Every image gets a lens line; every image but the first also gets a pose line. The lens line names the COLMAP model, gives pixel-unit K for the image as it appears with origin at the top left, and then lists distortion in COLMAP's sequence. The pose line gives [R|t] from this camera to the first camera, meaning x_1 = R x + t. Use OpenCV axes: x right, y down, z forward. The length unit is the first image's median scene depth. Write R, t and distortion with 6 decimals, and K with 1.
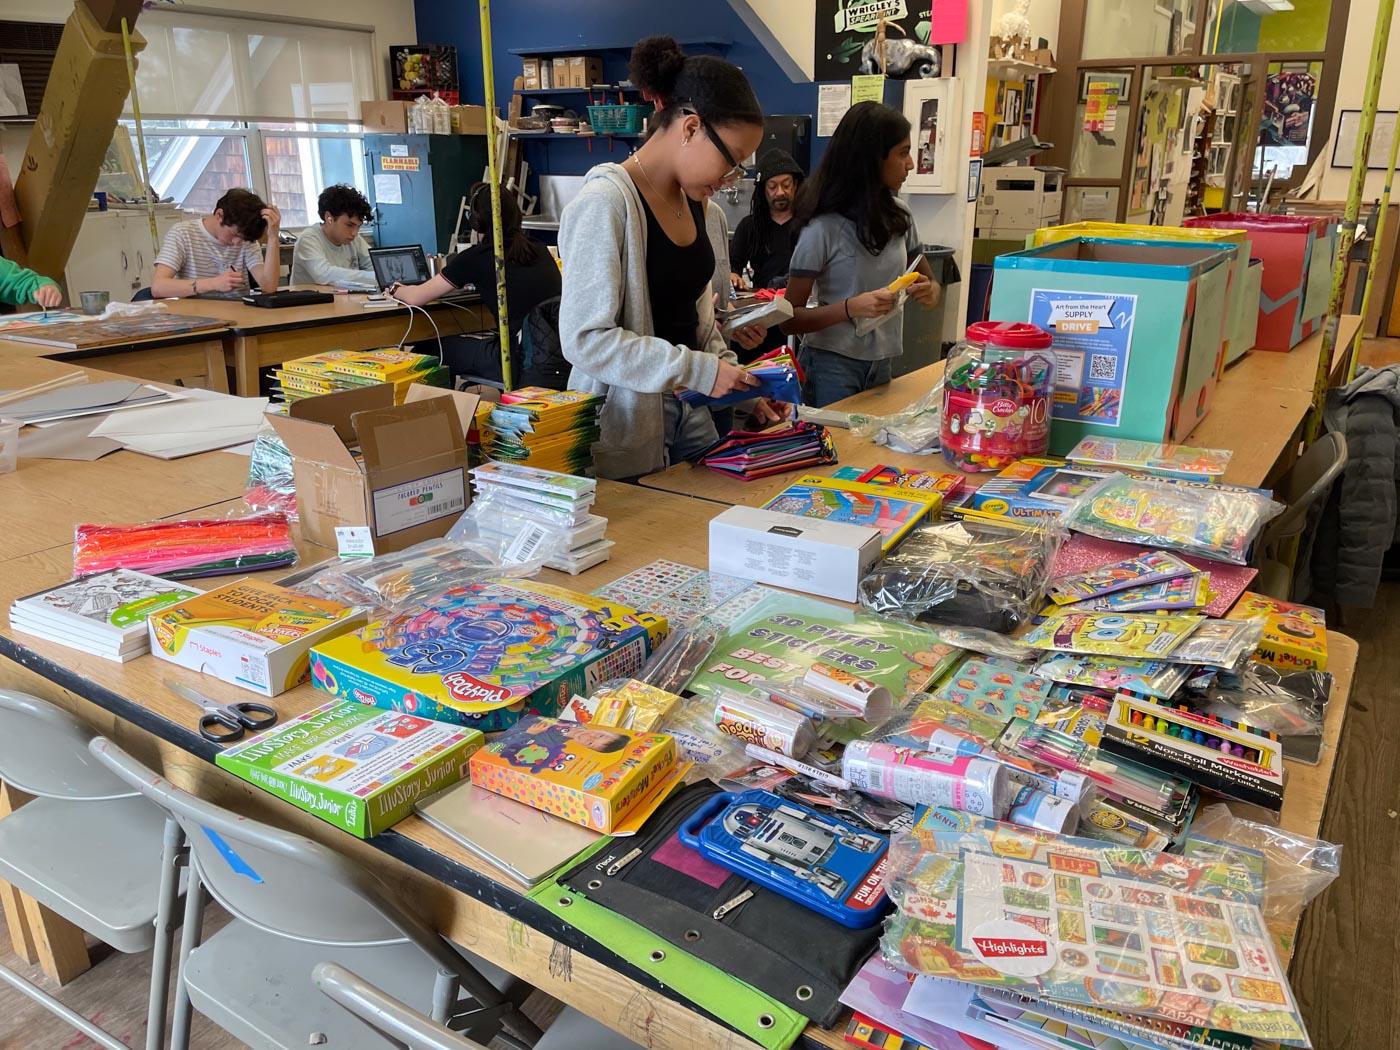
lens RADIAL K [[1074.4, 0, 709.9], [0, 1074.4, 501.3], [0, 0, 1]] dist [0.087944, -0.128102]
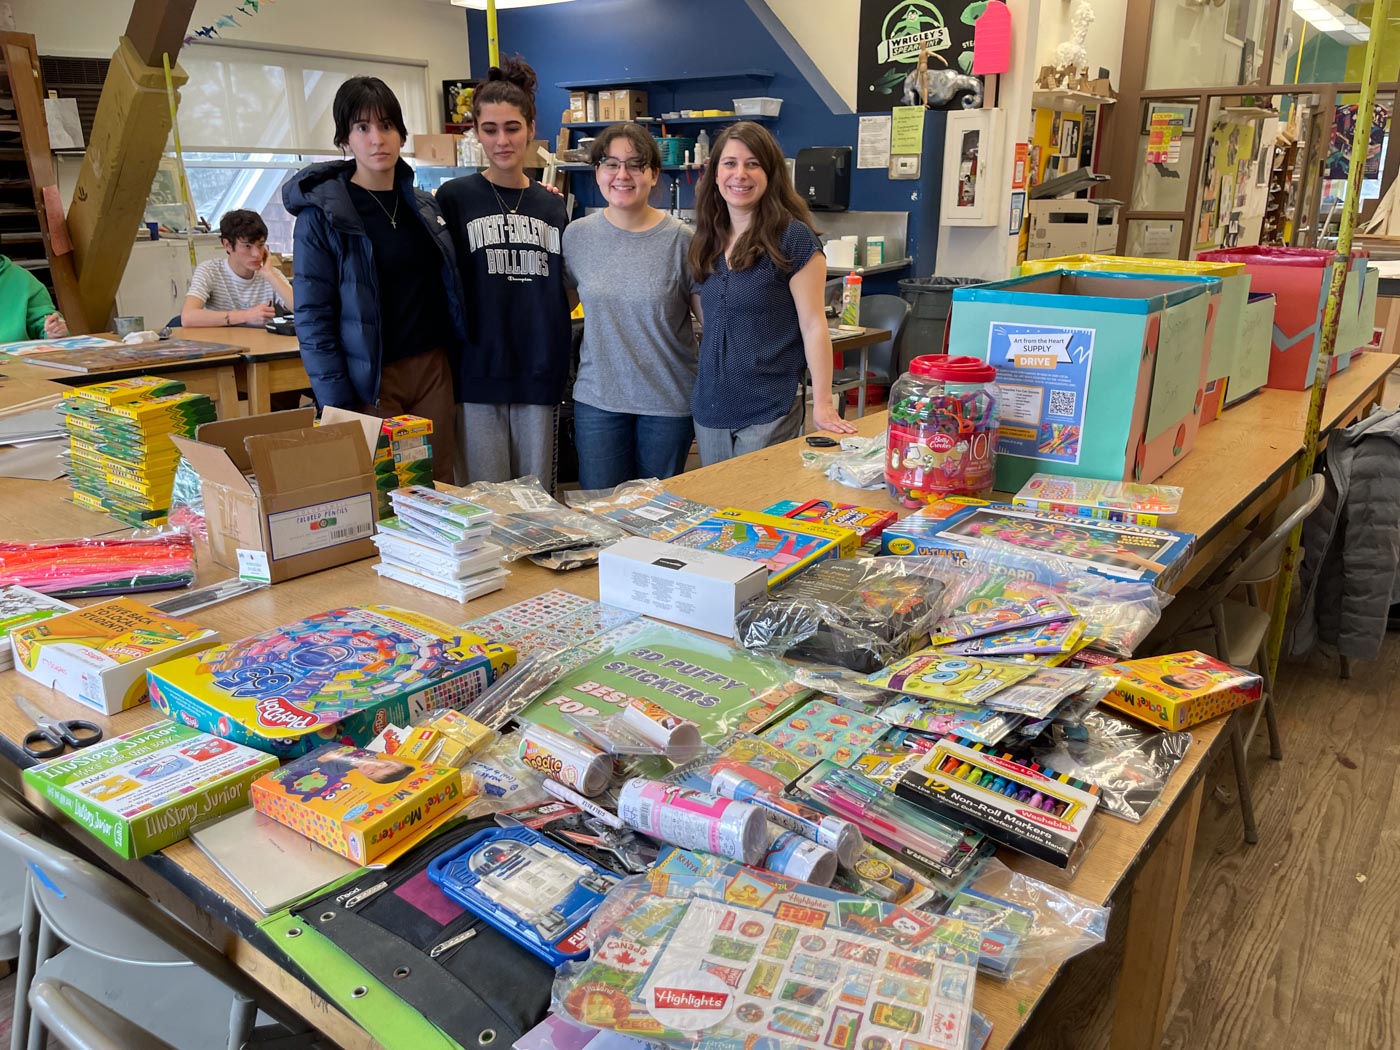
lens RADIAL K [[1074.1, 0, 714.3], [0, 1074.1, 528.0], [0, 0, 1]] dist [0.090530, -0.132424]
pose [[0.997635, 0.021001, -0.065454, 0.158215], [-0.021369, 0.999760, -0.004928, -0.000877], [0.065335, 0.006315, 0.997843, 0.018535]]
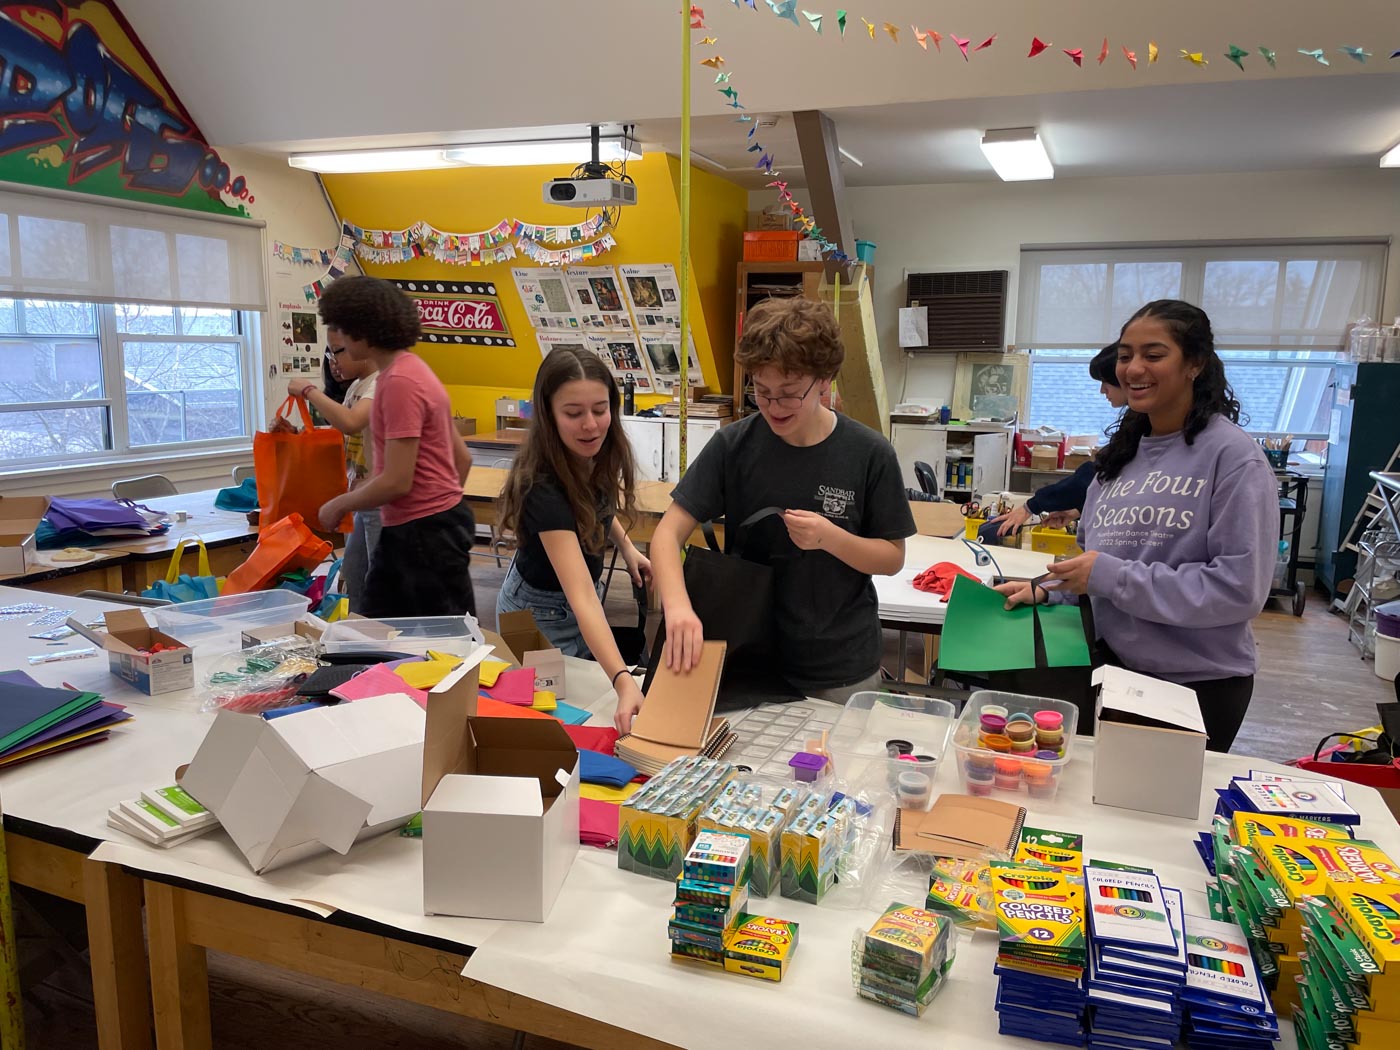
lens RADIAL K [[1074.1, 0, 714.3], [0, 1074.1, 528.0], [0, 0, 1]] dist [0.090530, -0.132424]
pose [[0.192359, 0.157295, -0.968636, 1.888891], [-0.318319, 0.943699, 0.090031, -0.647720], [0.928263, 0.291017, 0.231599, 1.841350]]
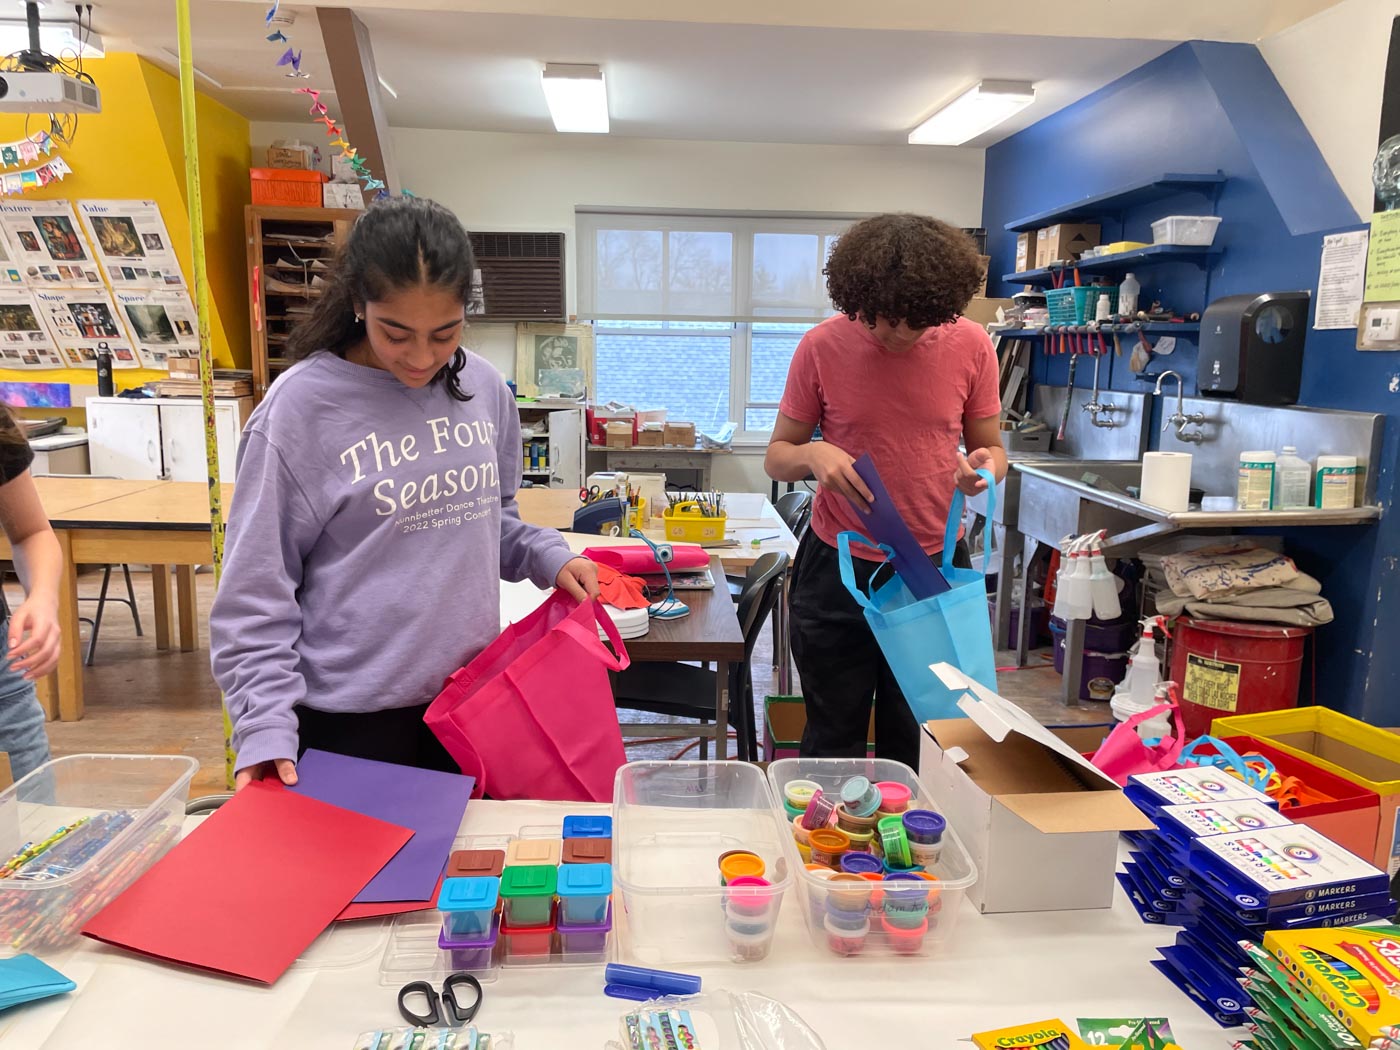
lens RADIAL K [[1078.5, 0, 698.3], [0, 1078.5, 531.1], [0, 0, 1]] dist [0.096322, -0.128750]
pose [[0.578311, 0.145375, -0.802759, 1.429151], [-0.266781, 0.963595, -0.017688, -0.604718], [0.770963, 0.224390, 0.596041, 1.870782]]
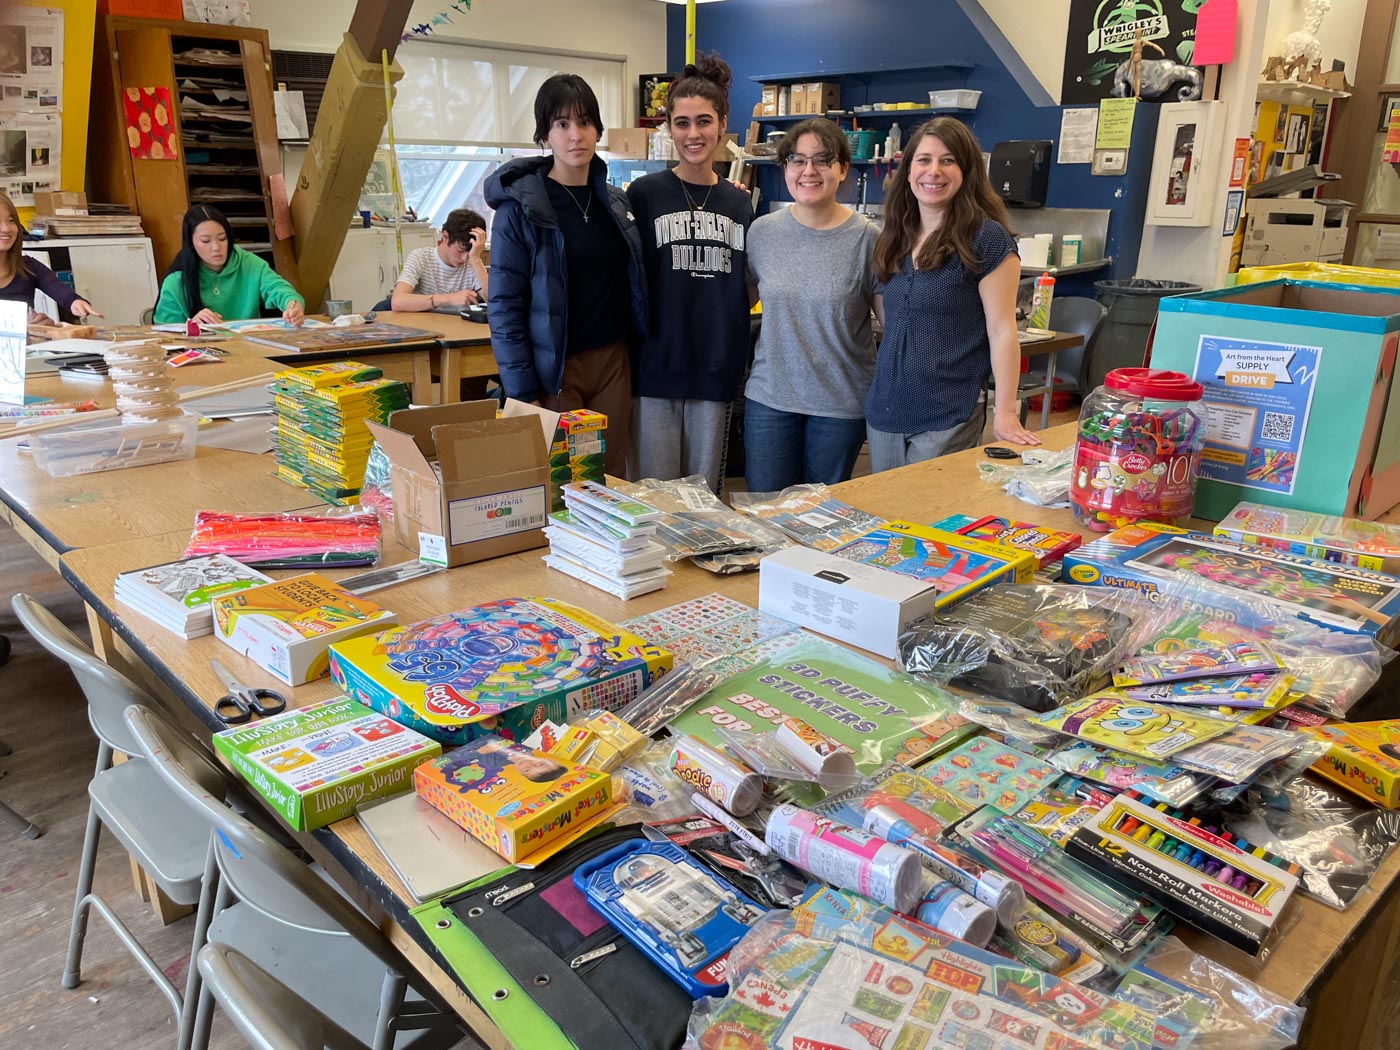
lens RADIAL K [[1074.1, 0, 702.3], [0, 1074.1, 530.3], [0, 0, 1]] dist [0.092412, -0.136246]
pose [[0.970682, 0.084271, -0.225109, 0.153412], [-0.083757, 0.996416, 0.011852, -0.013760], [0.225301, 0.007350, 0.974262, 0.036881]]
